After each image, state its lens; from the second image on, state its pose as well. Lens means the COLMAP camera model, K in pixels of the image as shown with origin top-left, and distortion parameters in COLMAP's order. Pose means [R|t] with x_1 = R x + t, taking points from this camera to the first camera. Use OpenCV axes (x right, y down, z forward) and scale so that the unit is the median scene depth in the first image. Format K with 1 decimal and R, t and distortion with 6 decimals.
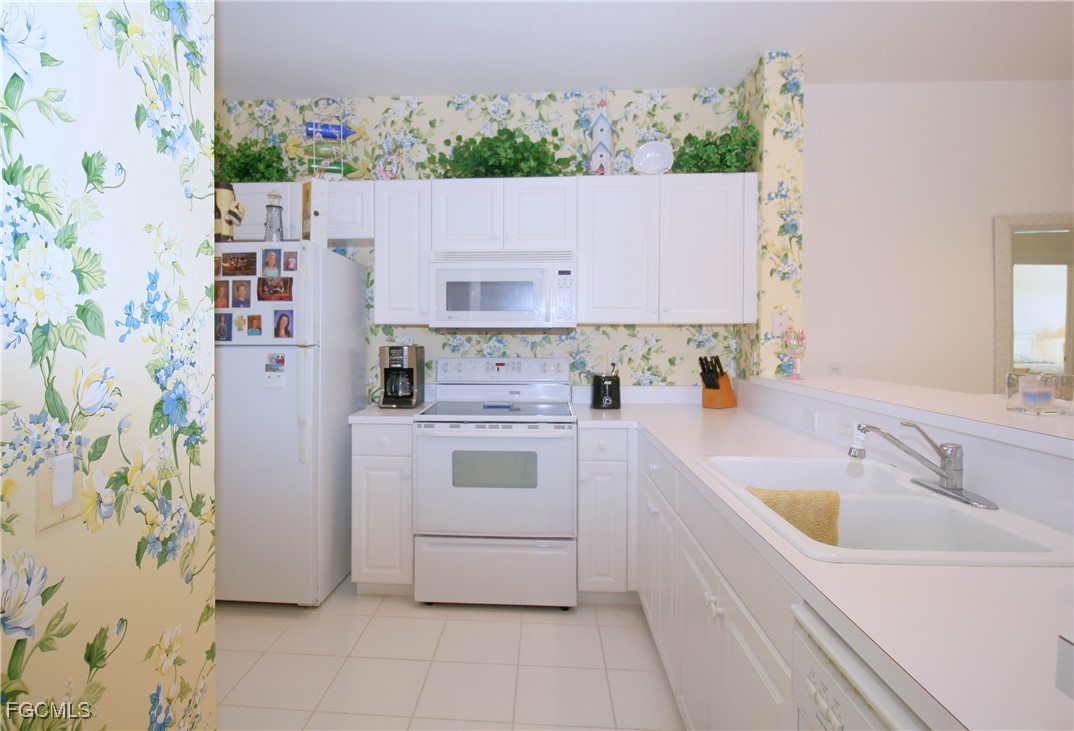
lens RADIAL K [[547.2, 0, 536.8], [0, 547.2, 322.3], [0, 0, 1]] dist [0.003491, -0.008292]
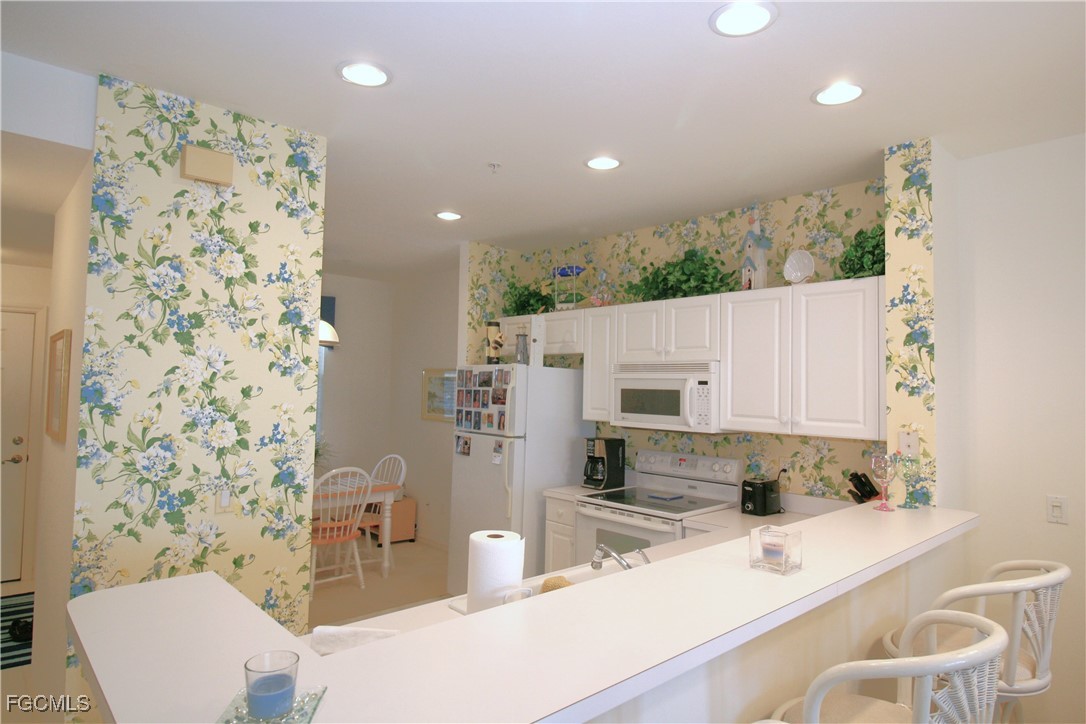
lens RADIAL K [[546.8, 0, 550.5], [0, 546.8, 358.0], [0, 0, 1]] dist [0.000687, -0.001448]
pose [[0.771099, -0.028120, -0.636094, 0.562028], [-0.013956, 0.998038, -0.061039, -0.075145], [0.636563, 0.055944, 0.769193, -0.053359]]
